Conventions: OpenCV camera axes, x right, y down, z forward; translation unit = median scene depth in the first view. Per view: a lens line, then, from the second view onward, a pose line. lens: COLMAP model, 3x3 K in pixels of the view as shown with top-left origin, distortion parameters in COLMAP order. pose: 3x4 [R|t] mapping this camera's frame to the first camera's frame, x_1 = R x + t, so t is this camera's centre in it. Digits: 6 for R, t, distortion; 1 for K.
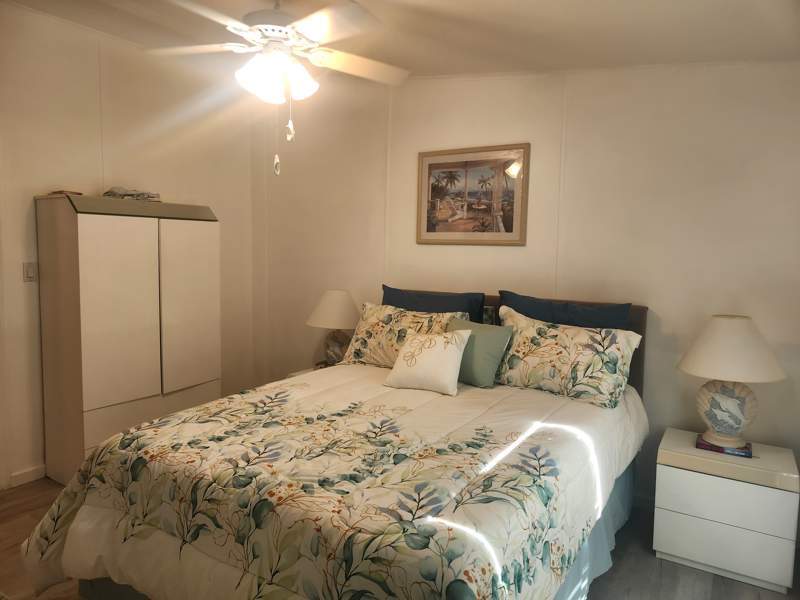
lens RADIAL K [[536.3, 0, 398.9], [0, 536.3, 299.0], [0, 0, 1]] dist [0.047990, -0.031383]
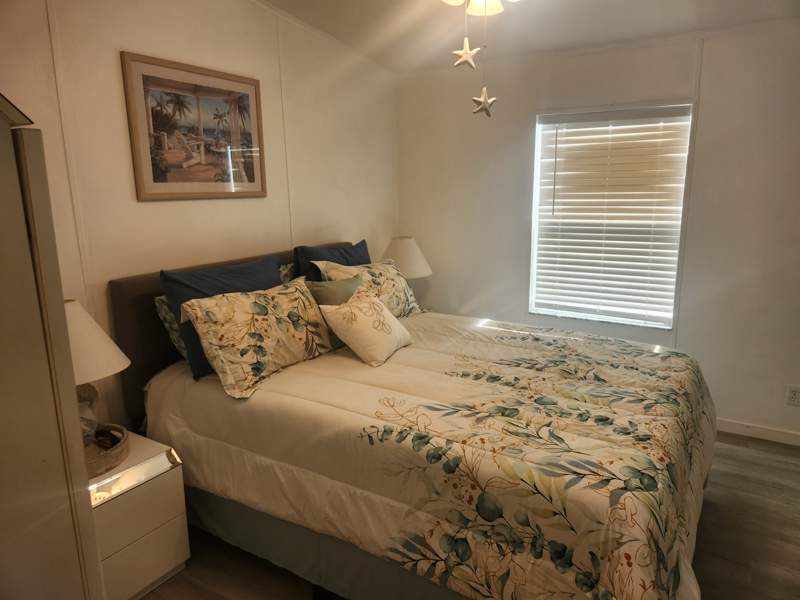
lens RADIAL K [[536.3, 0, 399.0], [0, 536.3, 298.0], [0, 0, 1]] dist [0.047990, -0.031383]
pose [[-0.019336, -0.226247, 0.973878, -0.667960], [0.114198, 0.967186, 0.226960, -0.109002], [-0.993270, 0.115604, 0.007135, 0.747147]]
